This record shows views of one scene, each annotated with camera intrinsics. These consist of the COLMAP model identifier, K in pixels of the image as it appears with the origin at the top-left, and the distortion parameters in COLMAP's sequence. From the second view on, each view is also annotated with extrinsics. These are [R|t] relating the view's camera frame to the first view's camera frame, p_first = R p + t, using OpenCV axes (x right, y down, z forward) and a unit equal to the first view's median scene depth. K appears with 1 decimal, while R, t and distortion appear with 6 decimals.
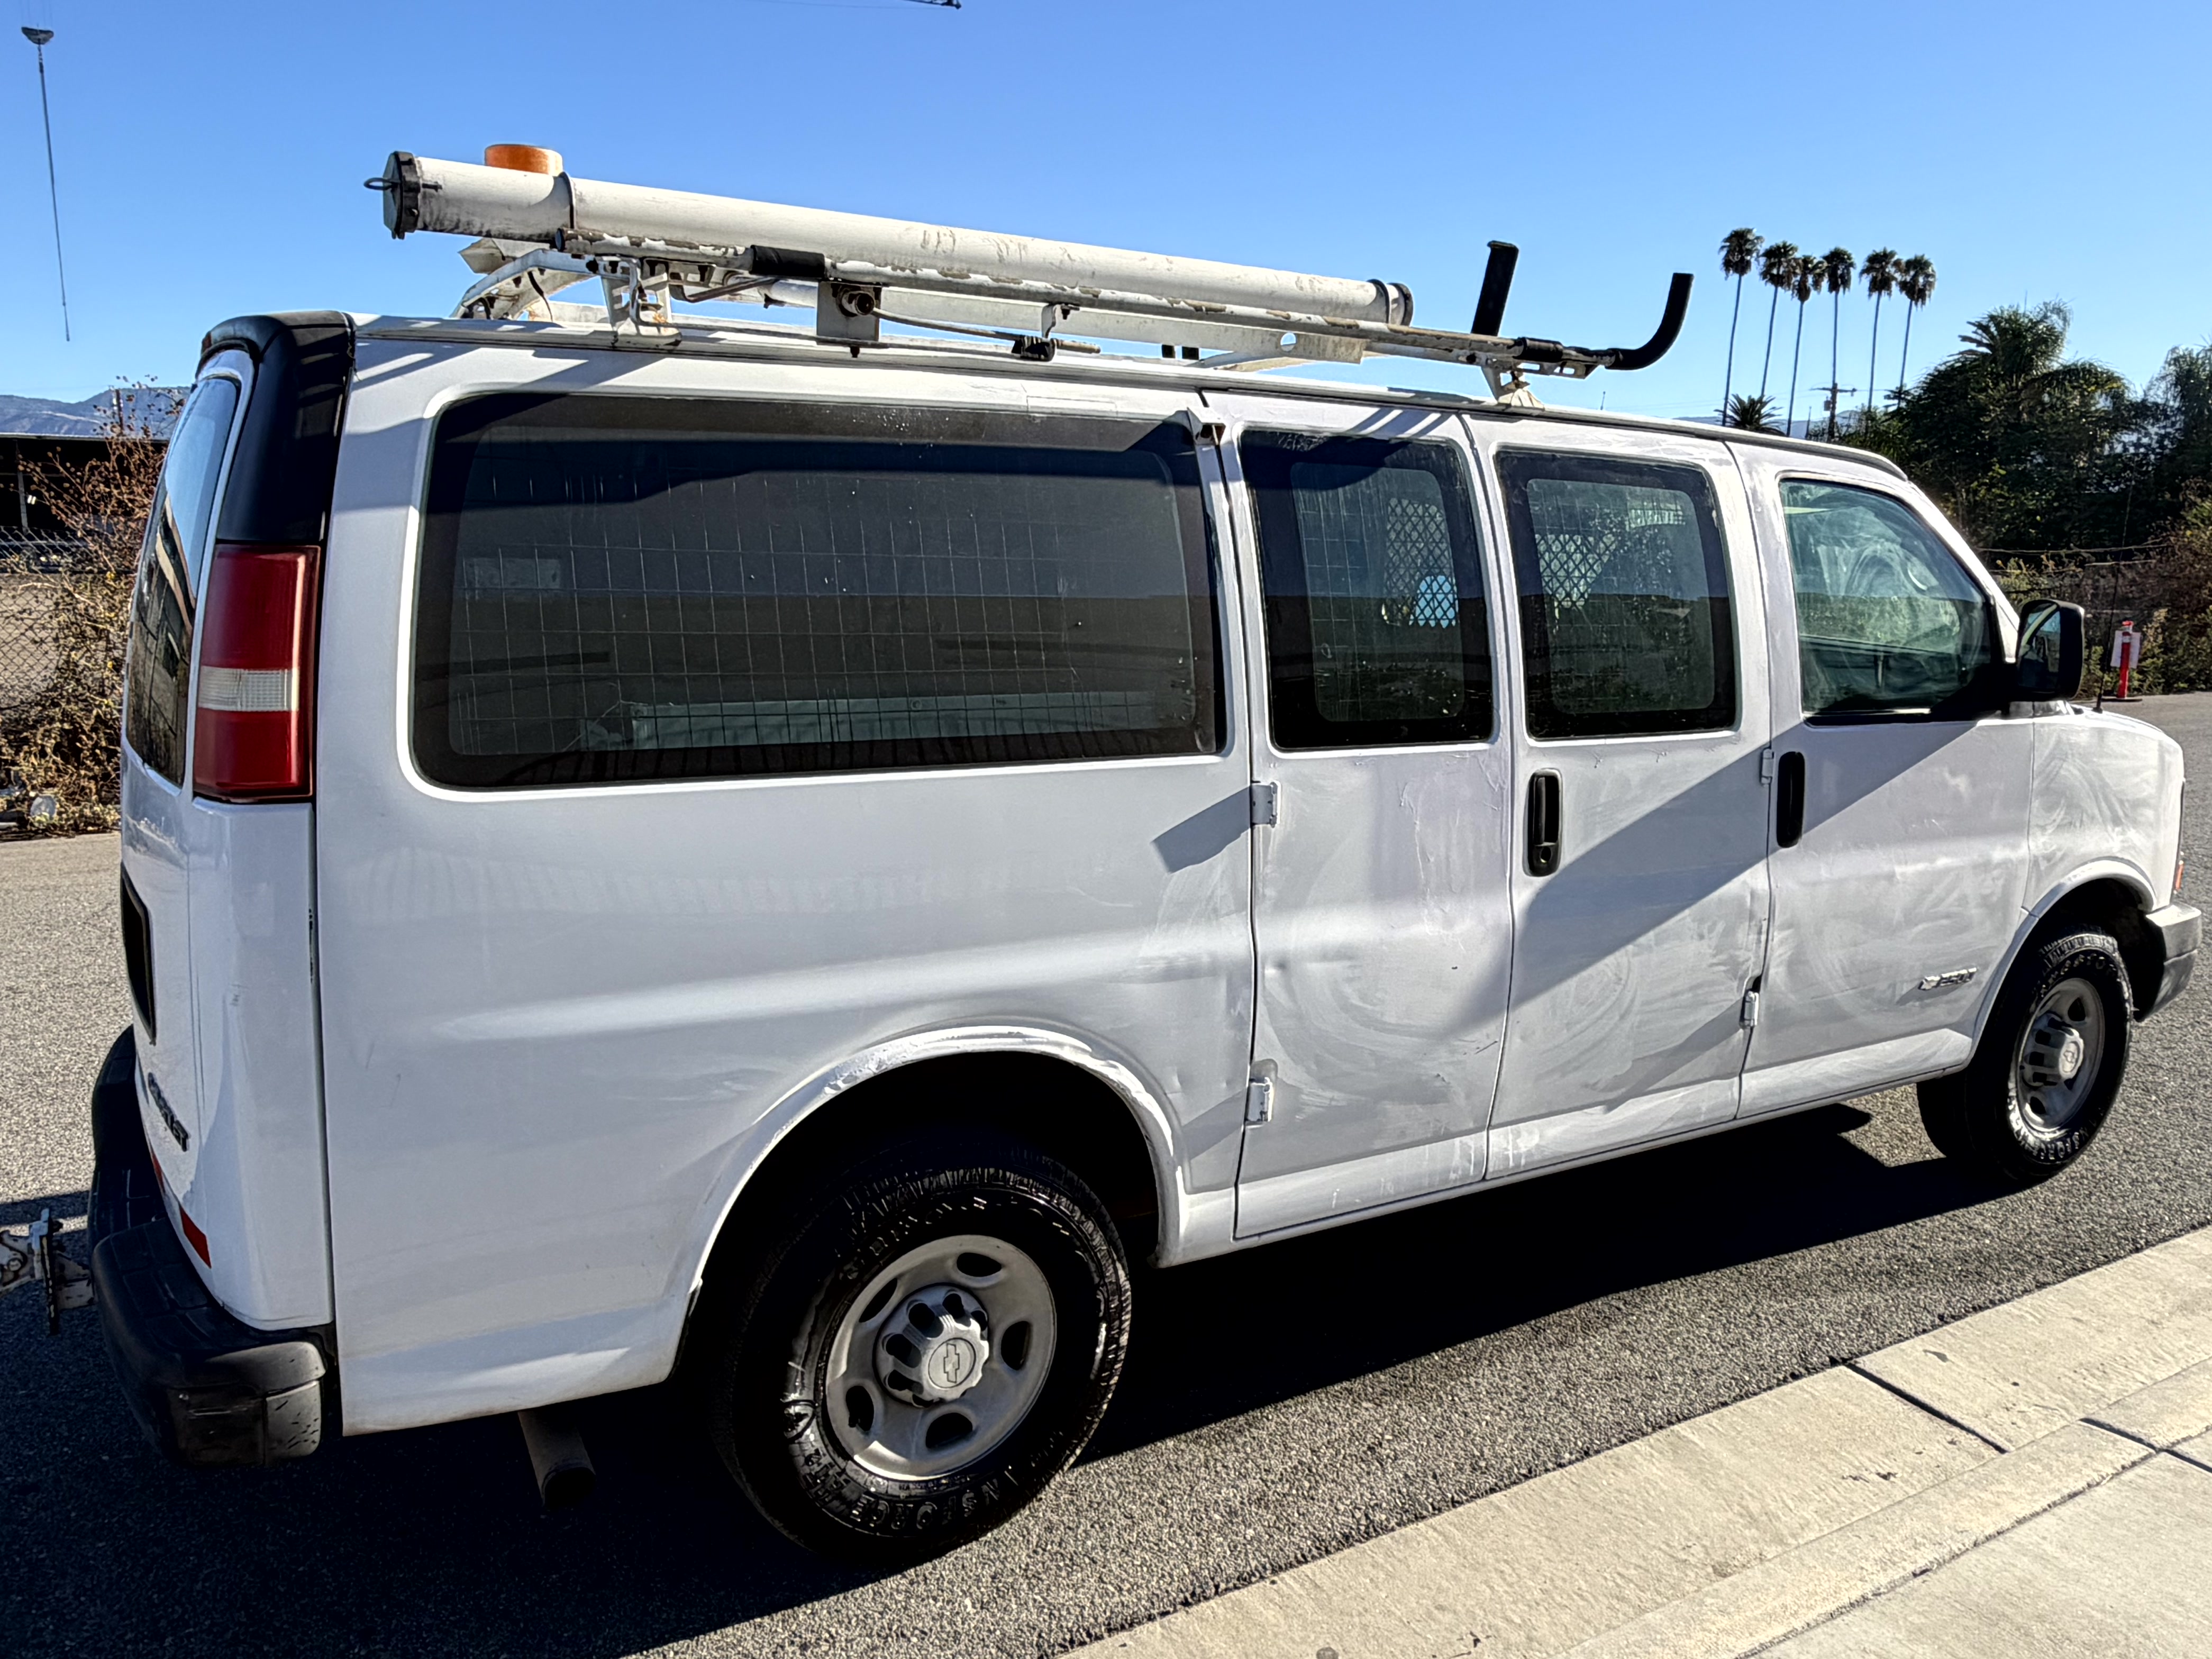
lens RADIAL K [[1610.1, 0, 1111.0], [0, 1610.1, 808.8], [0, 0, 1]] dist [0.000896, 0.001624]
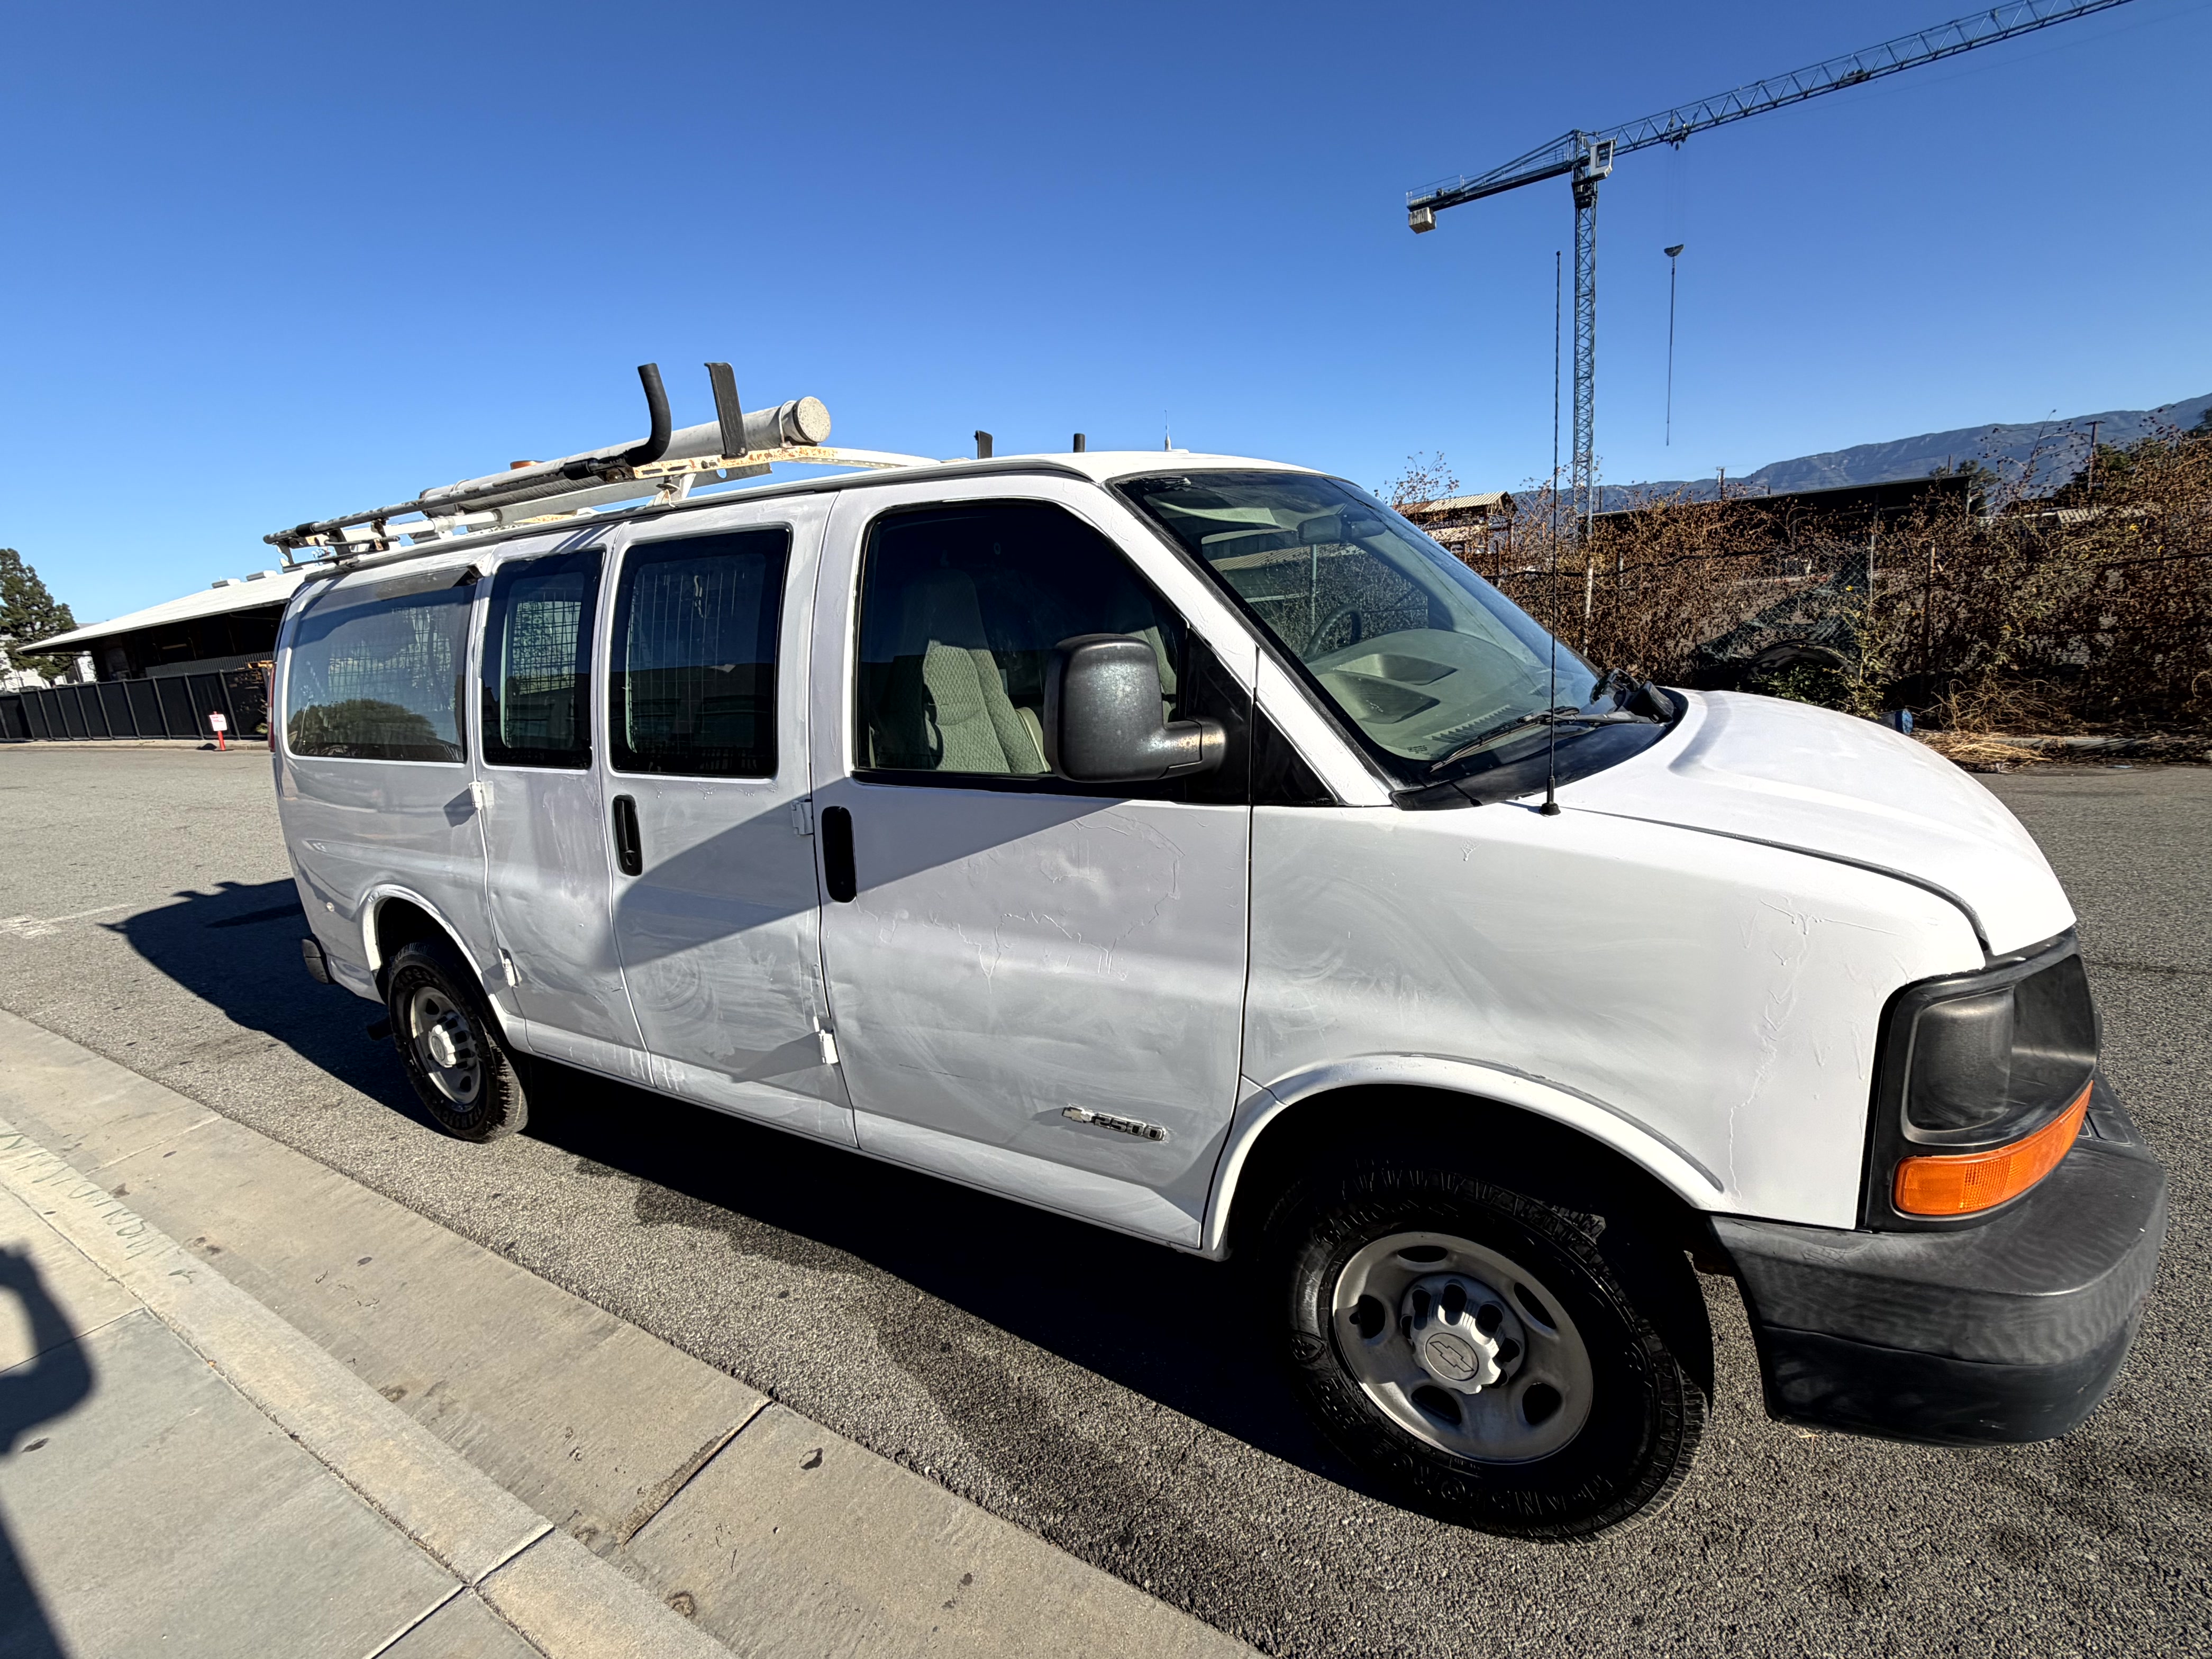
lens RADIAL K [[1023.1, 0, 1102.9], [0, 1023.1, 829.2], [0, 0, 1]] dist [0.004787, 0.000264]
pose [[0.456014, 0.135604, -0.879581, 1.092291], [-0.060622, 0.990761, 0.121315, -0.111897], [0.887905, -0.001999, 0.460022, 0.894904]]
